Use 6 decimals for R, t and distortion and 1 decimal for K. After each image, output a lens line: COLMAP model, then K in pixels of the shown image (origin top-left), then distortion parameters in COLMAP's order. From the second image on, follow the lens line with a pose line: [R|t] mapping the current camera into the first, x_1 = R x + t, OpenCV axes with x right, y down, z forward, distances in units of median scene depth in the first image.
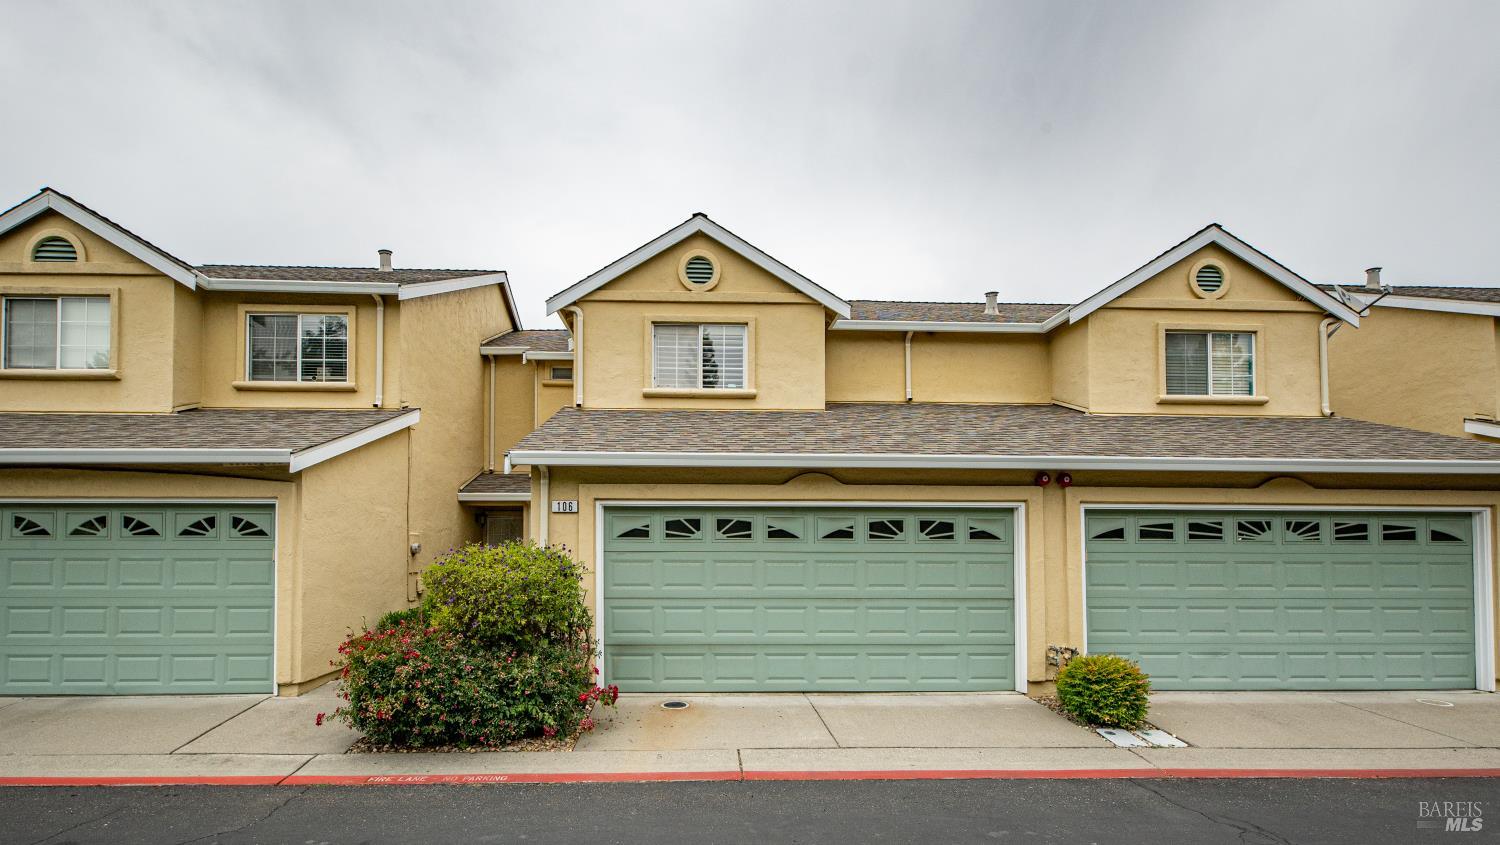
lens RADIAL K [[704.8, 0, 750.1], [0, 704.8, 539.7], [0, 0, 1]] dist [-0.002372, -0.000096]
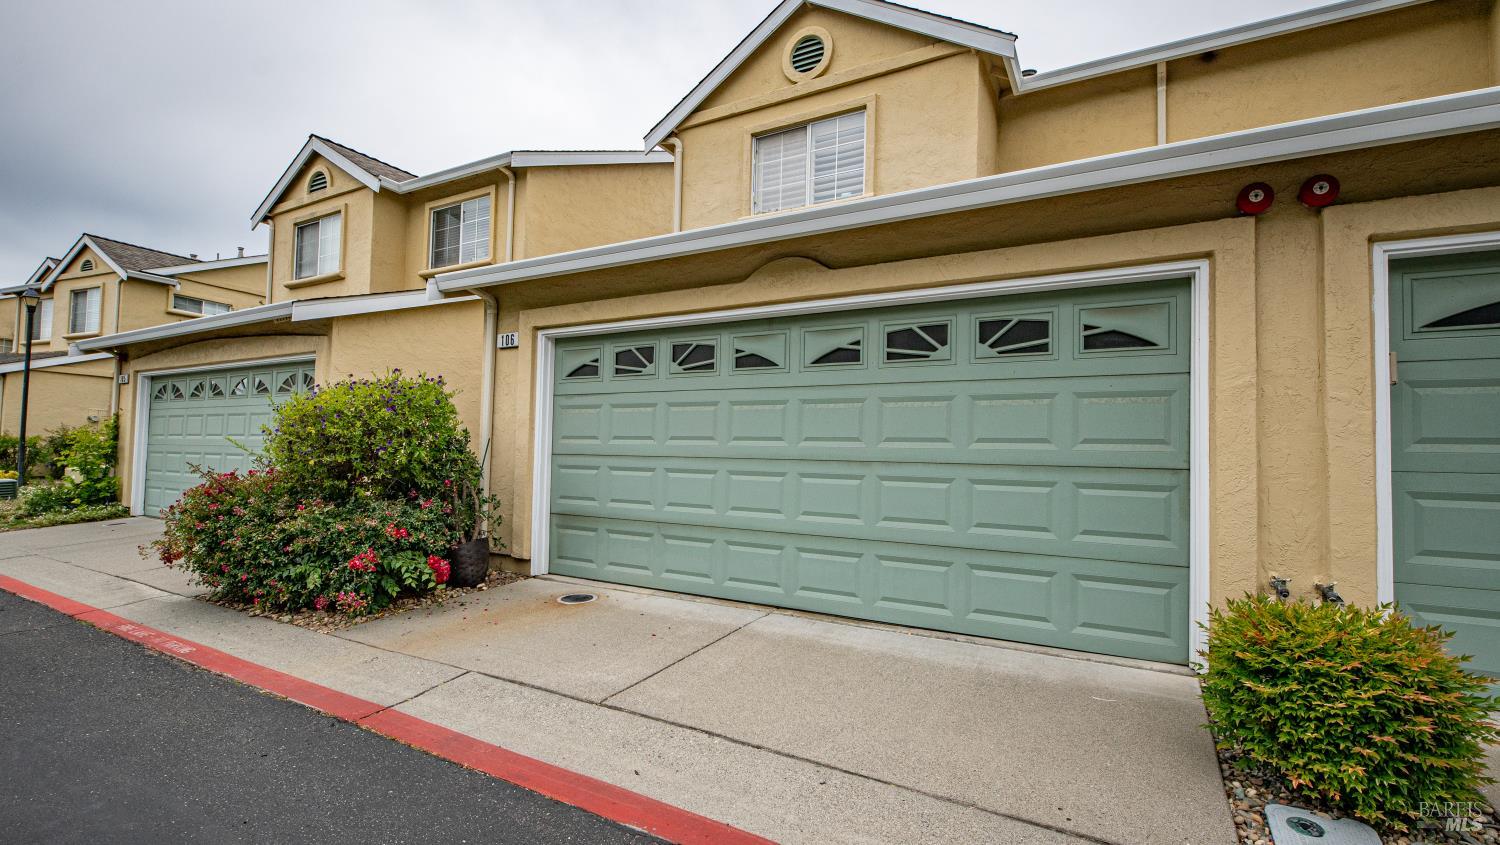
lens RADIAL K [[680.8, 0, 752.8], [0, 680.8, 436.7], [0, 0, 1]] dist [0.003386, -0.000166]
pose [[0.837544, -0.005445, -0.546343, 0.377286], [-0.007740, 0.999732, -0.021829, 0.073996], [0.546316, 0.022511, 0.837277, 0.456340]]
